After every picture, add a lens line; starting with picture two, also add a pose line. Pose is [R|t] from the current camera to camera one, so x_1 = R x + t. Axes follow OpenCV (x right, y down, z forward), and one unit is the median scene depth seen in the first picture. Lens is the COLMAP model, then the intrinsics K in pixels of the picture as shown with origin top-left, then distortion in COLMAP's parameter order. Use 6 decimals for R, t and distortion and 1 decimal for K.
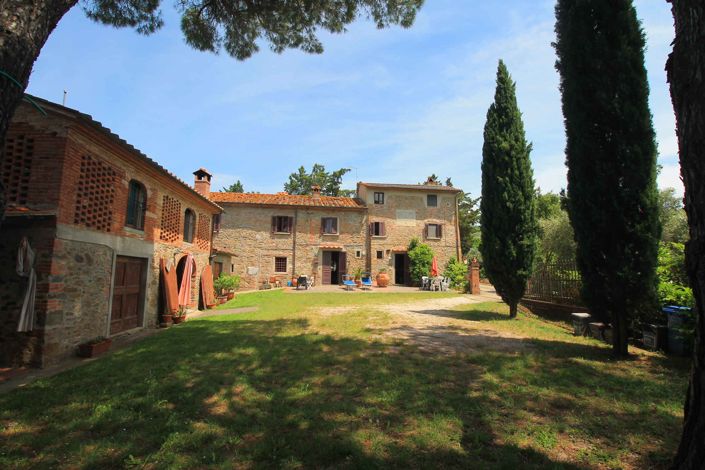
lens RADIAL K [[328.8, 0, 360.6], [0, 328.8, 237.2], [0, 0, 1]] dist [-0.004309, -0.000948]
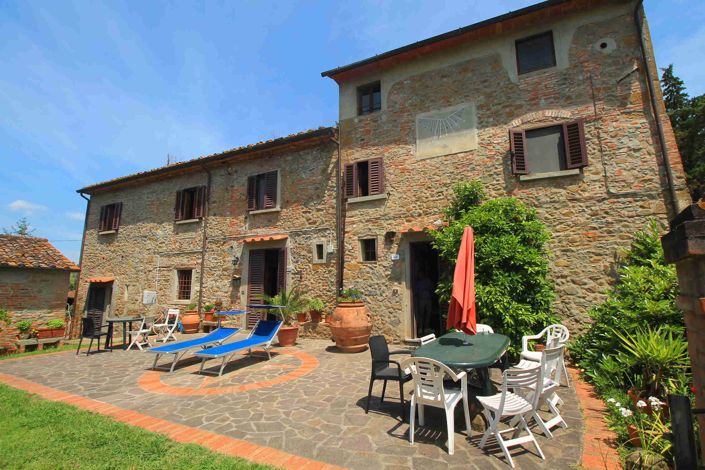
lens RADIAL K [[328.8, 0, 360.6], [0, 328.8, 237.2], [0, 0, 1]] dist [-0.004309, -0.000948]
pose [[0.834550, -0.100920, -0.541610, 0.240844], [0.072672, 0.994654, -0.073360, 0.065640], [0.546118, 0.021862, 0.837423, 0.704998]]
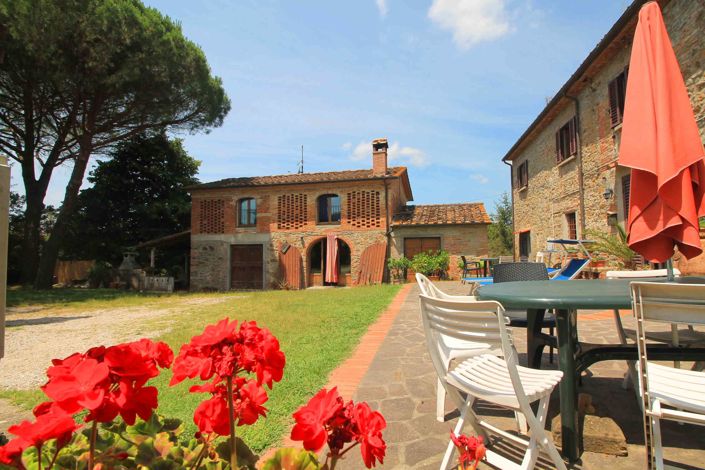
lens RADIAL K [[328.8, 0, 360.6], [0, 328.8, 237.2], [0, 0, 1]] dist [-0.004309, -0.000948]
pose [[-0.316725, -0.047351, -0.947335, 0.276292], [0.121191, 0.988547, -0.089929, 0.097334], [0.940743, -0.143292, -0.307359, 0.830063]]
